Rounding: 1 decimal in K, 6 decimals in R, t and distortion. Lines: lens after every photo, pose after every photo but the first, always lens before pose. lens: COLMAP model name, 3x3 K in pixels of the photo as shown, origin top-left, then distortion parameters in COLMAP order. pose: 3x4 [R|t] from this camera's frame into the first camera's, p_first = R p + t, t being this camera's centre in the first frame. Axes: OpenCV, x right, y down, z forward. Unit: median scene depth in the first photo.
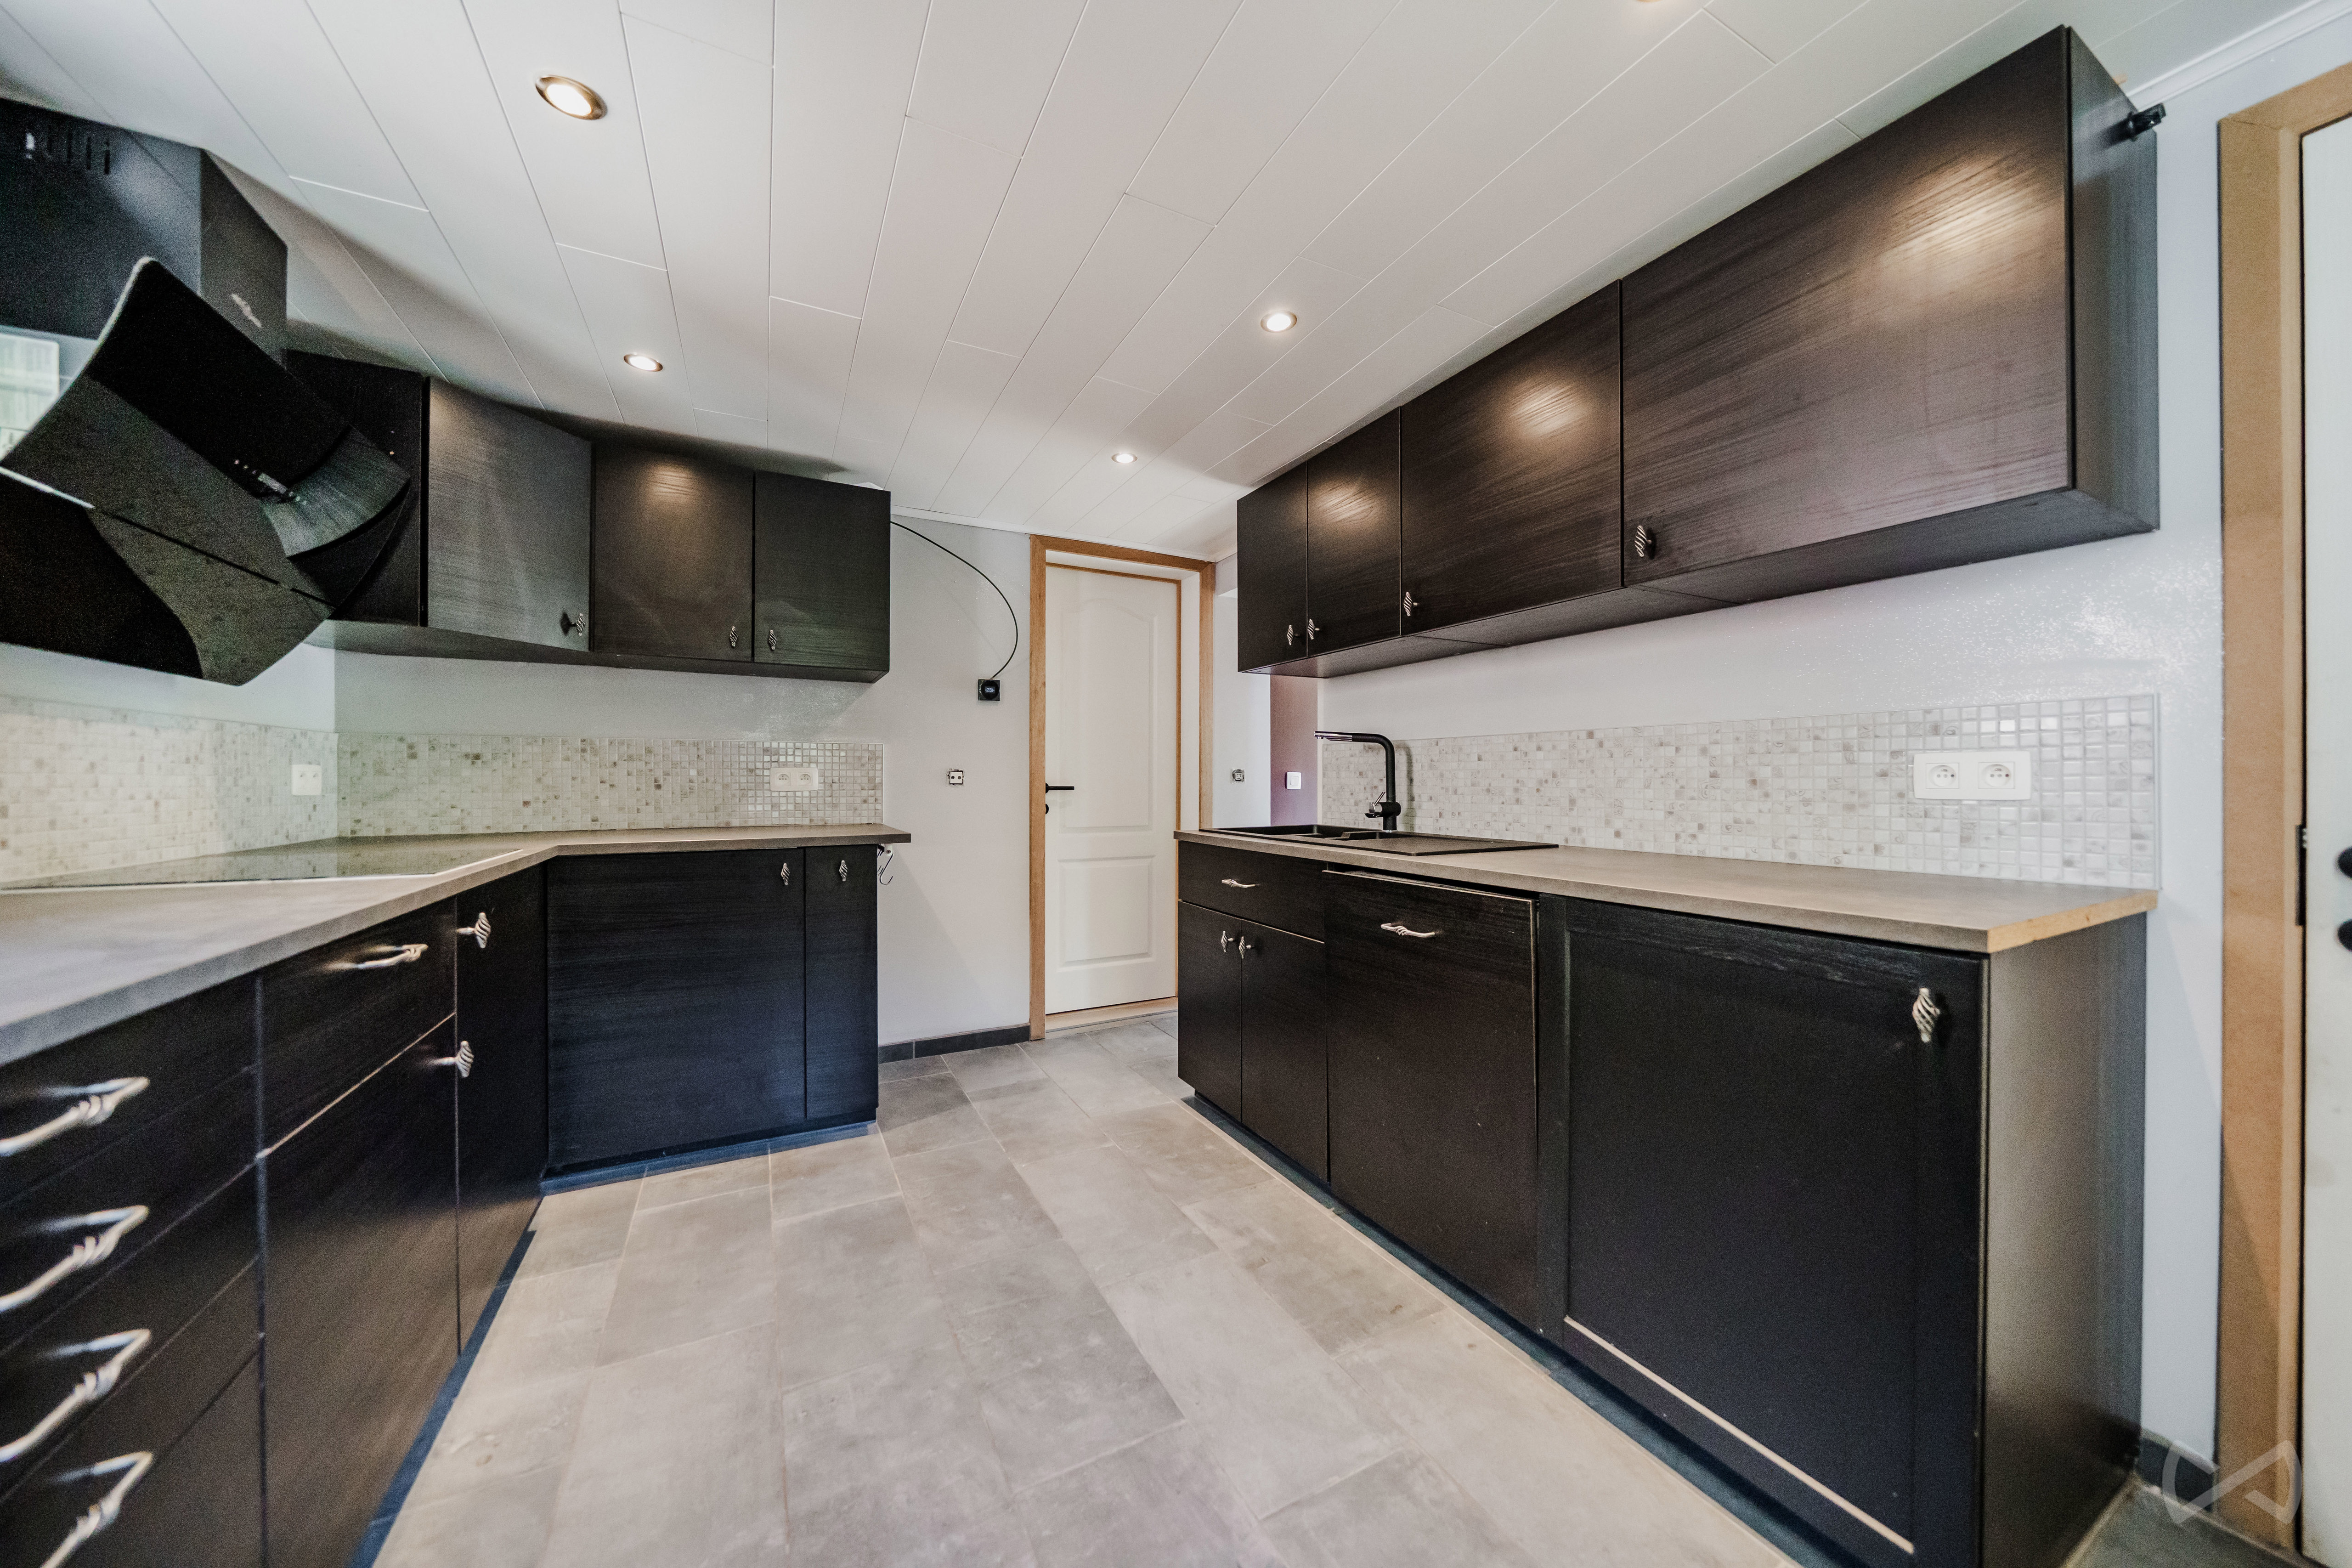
lens RADIAL K [[801.9, 0, 1180.8], [0, 801.9, 783.2], [0, 0, 1]] dist [-0.004974, -0.000267]
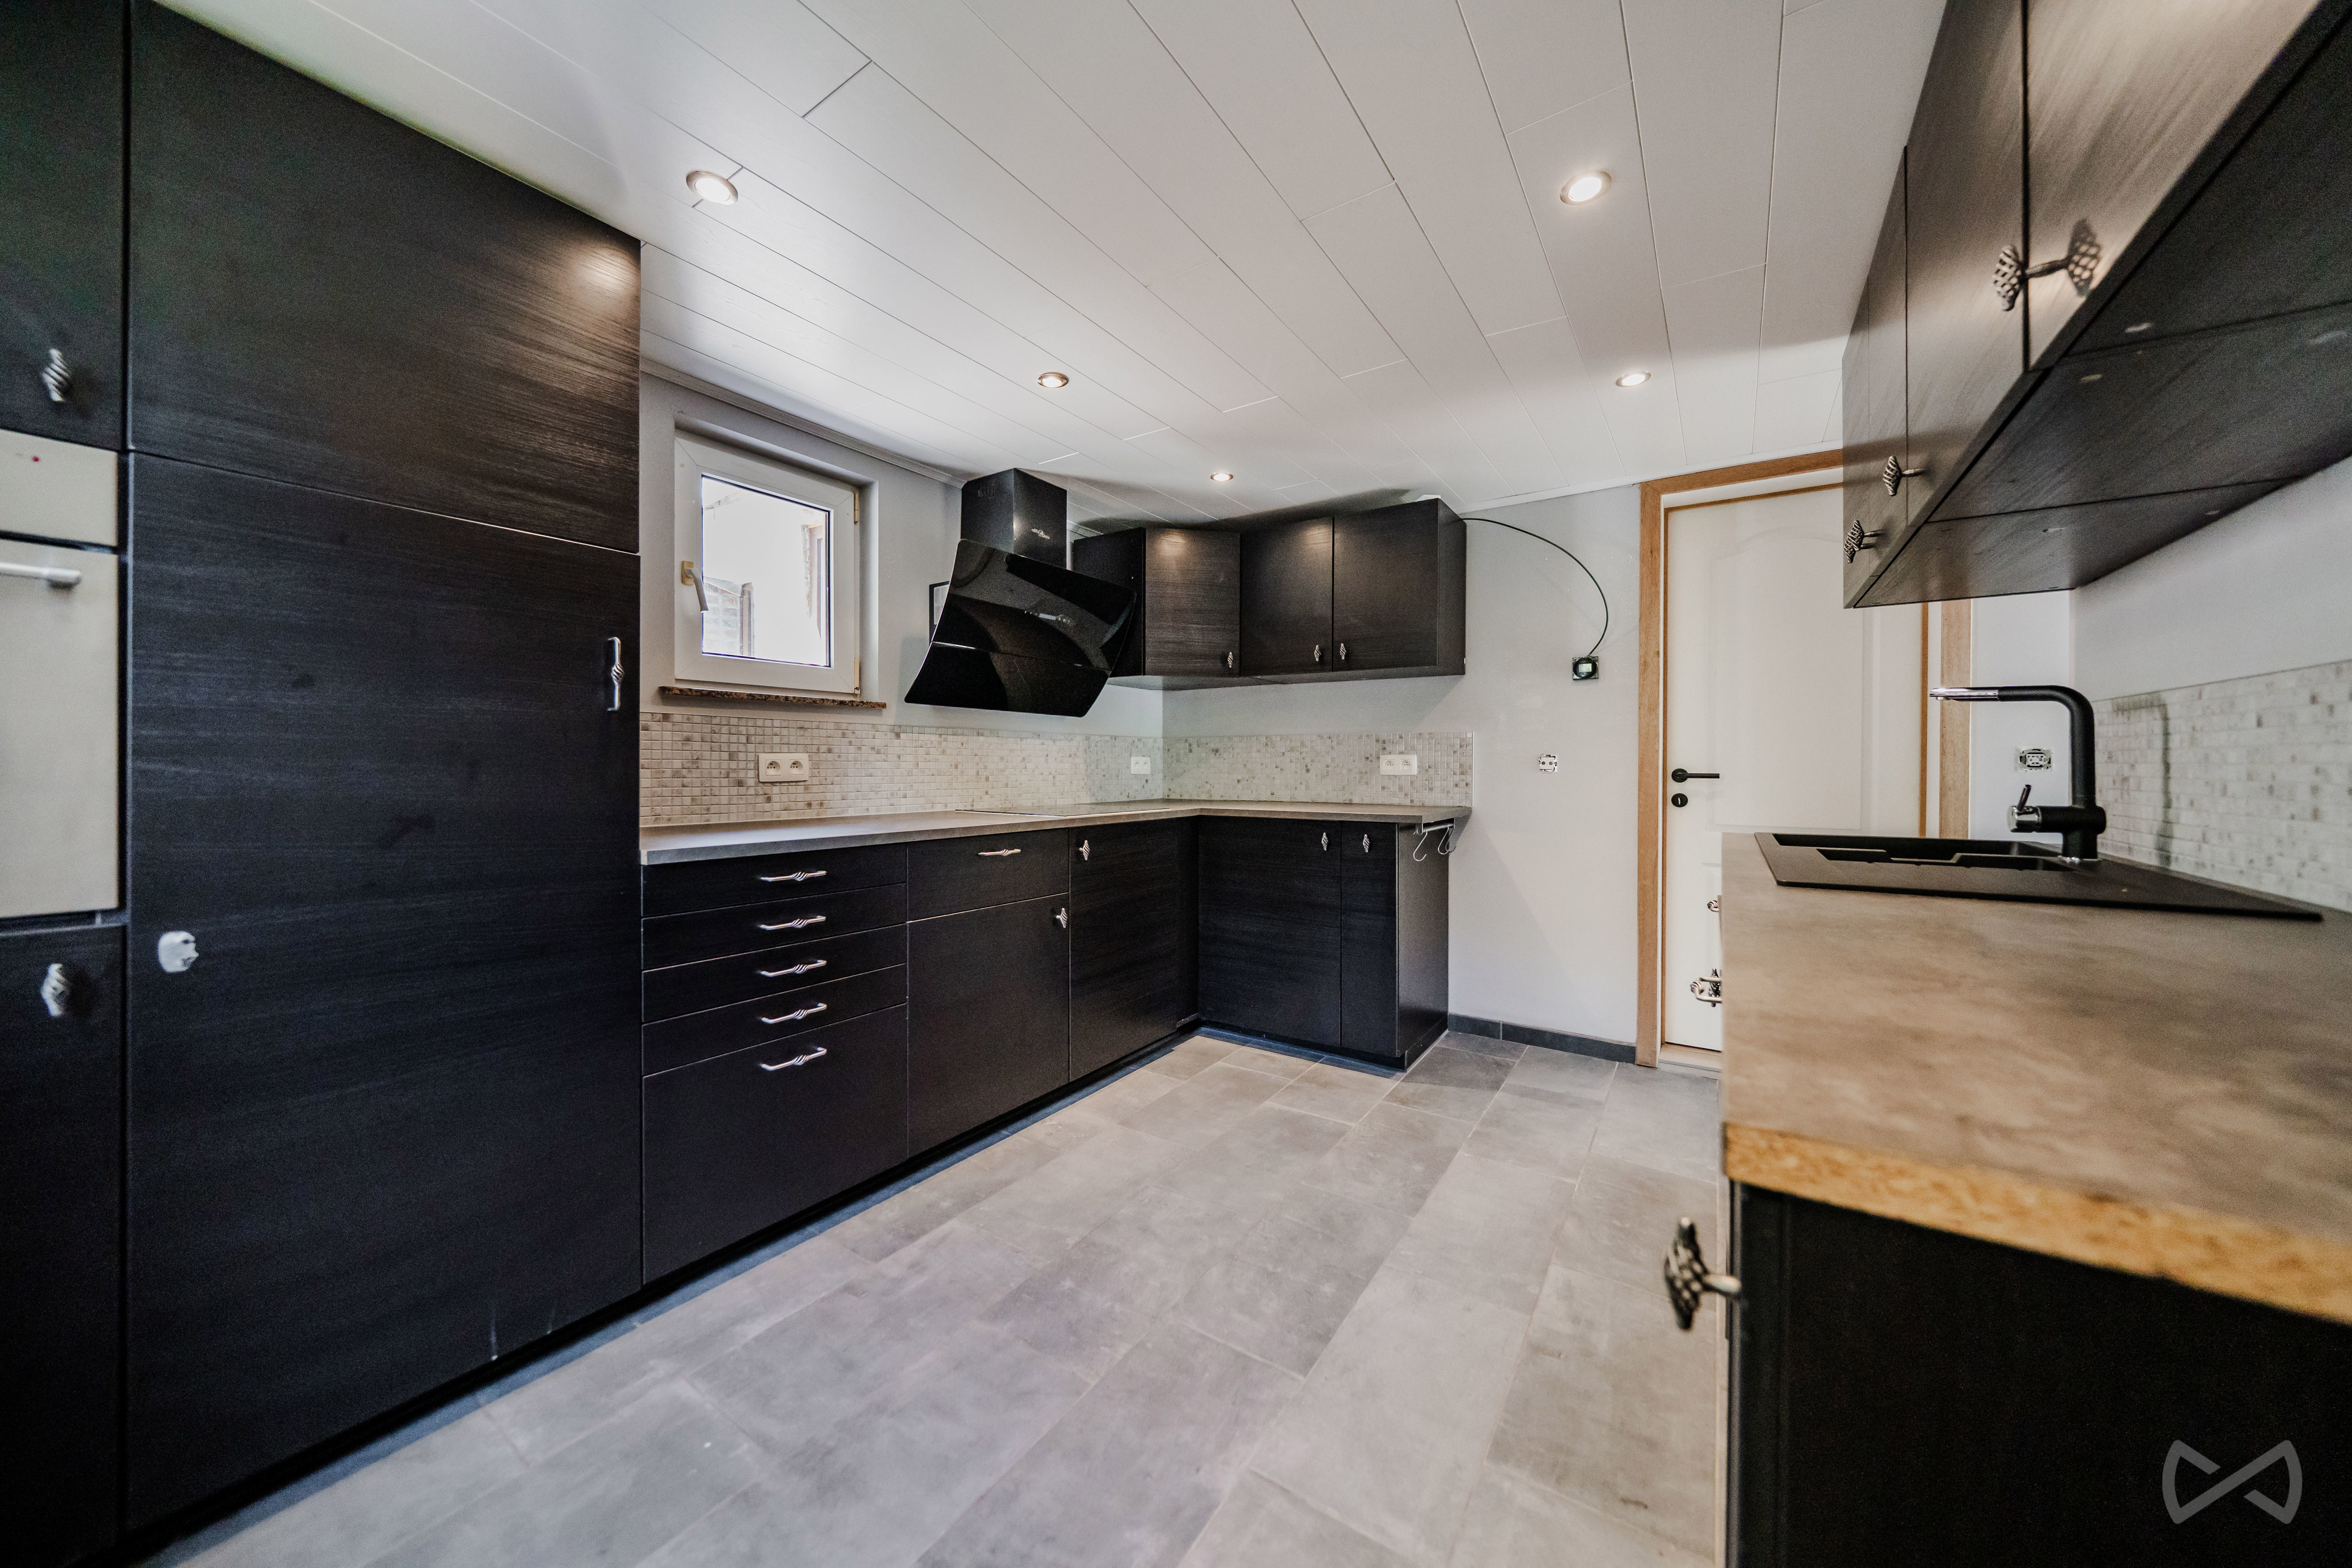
lens RADIAL K [[805.0, 0, 1179.3], [0, 805.0, 772.6], [0, 0, 1]] dist [-0.001103, -0.000135]
pose [[0.472497, 0.008939, -0.881287, 0.524014], [-0.004227, 0.999960, 0.007876, -0.002201], [0.881322, 0.000004, 0.472516, 0.221700]]
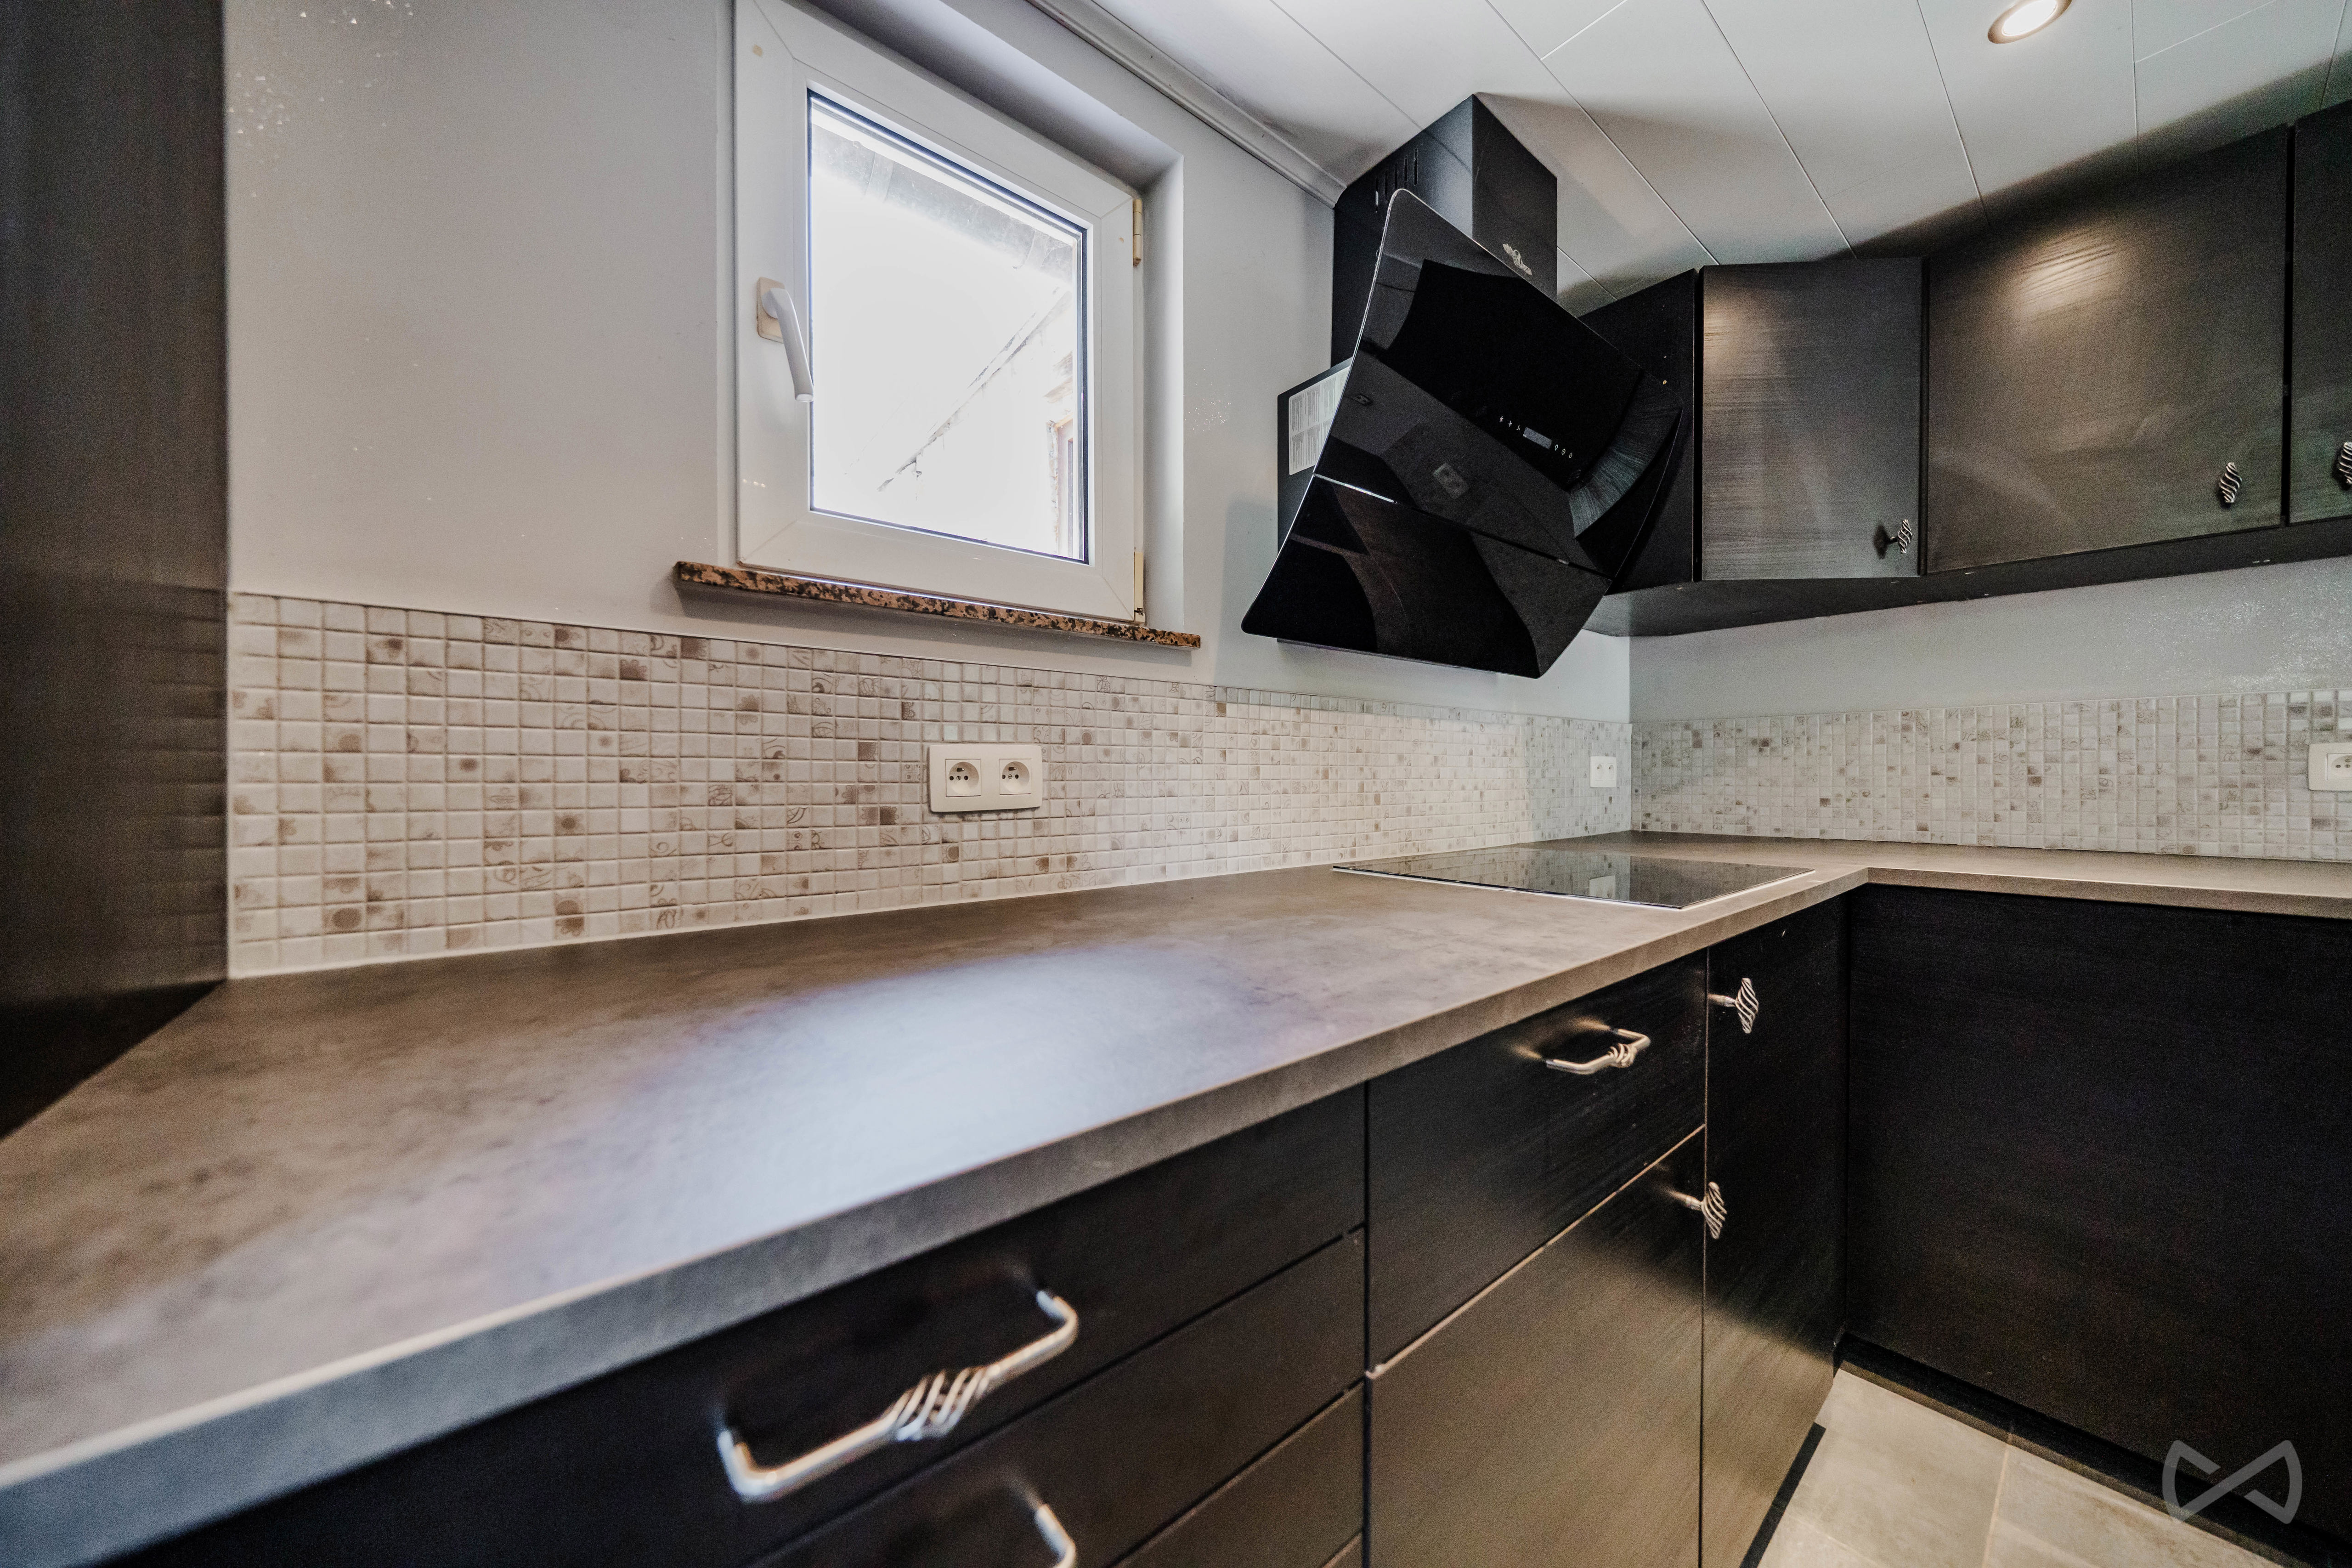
lens RADIAL K [[801.9, 0, 1180.8], [0, 801.9, 783.2], [0, 0, 1]] dist [-0.004974, -0.000267]
pose [[0.200354, 0.009477, -0.979678, -0.224035], [0.000193, 0.999953, 0.009712, 0.000304], [0.979724, -0.002135, 0.200343, 0.281847]]
